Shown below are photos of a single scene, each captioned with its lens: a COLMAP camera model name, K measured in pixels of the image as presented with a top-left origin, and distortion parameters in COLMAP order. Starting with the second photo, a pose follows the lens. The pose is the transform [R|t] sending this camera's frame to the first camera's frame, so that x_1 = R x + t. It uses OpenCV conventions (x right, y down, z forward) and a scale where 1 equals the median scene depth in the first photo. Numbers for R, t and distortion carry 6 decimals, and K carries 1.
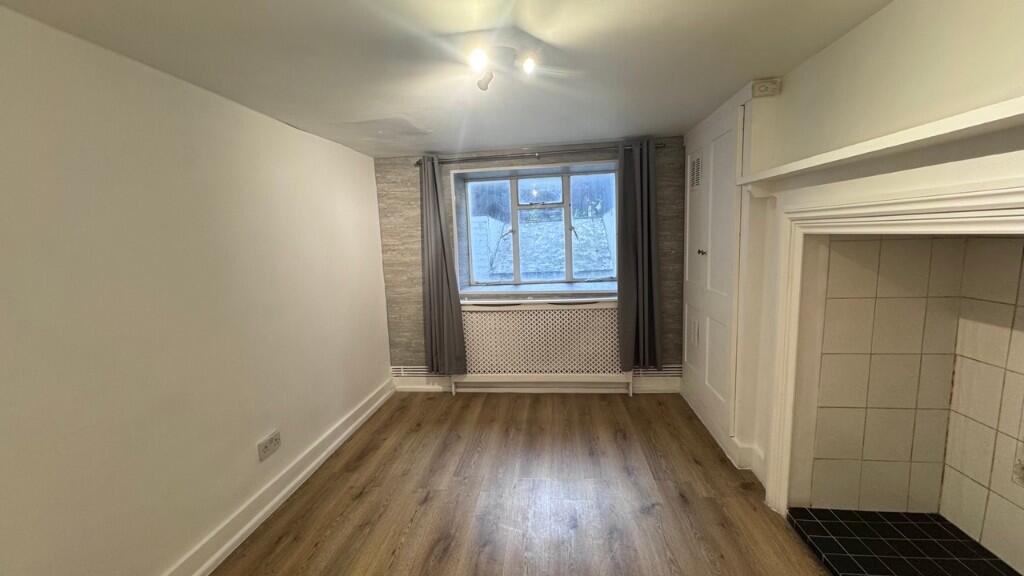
lens RADIAL K [[409.6, 0, 511.1], [0, 409.6, 288.1], [0, 0, 1]] dist [-0.002162, 0.000105]
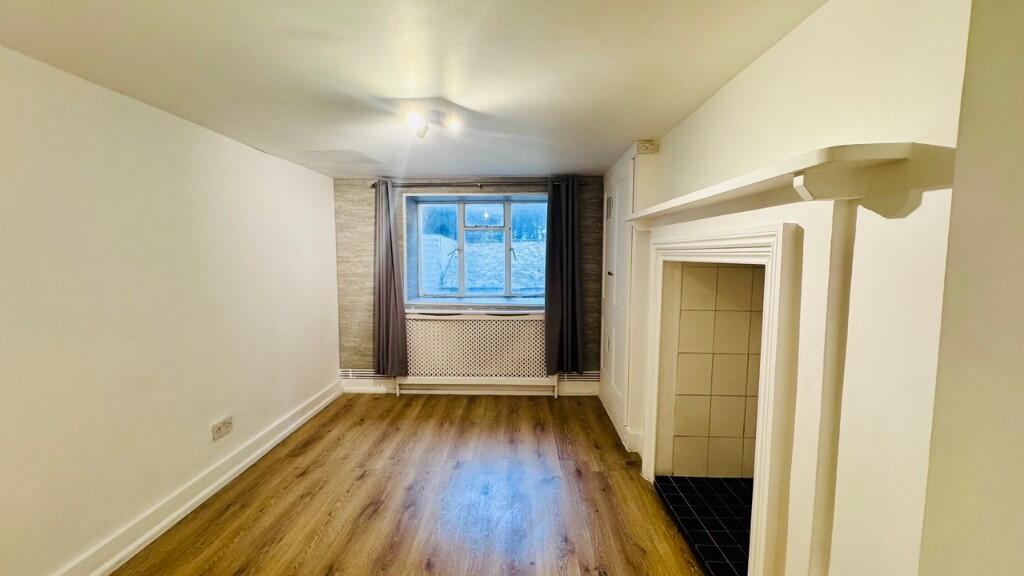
lens RADIAL K [[409.6, 0, 511.1], [0, 409.6, 288.1], [0, 0, 1]] dist [-0.002162, 0.000105]
pose [[0.995325, 0.035188, 0.089946, 0.061215], [-0.030882, 0.998330, -0.048821, 0.020225], [-0.091513, 0.045815, 0.994749, -0.149038]]
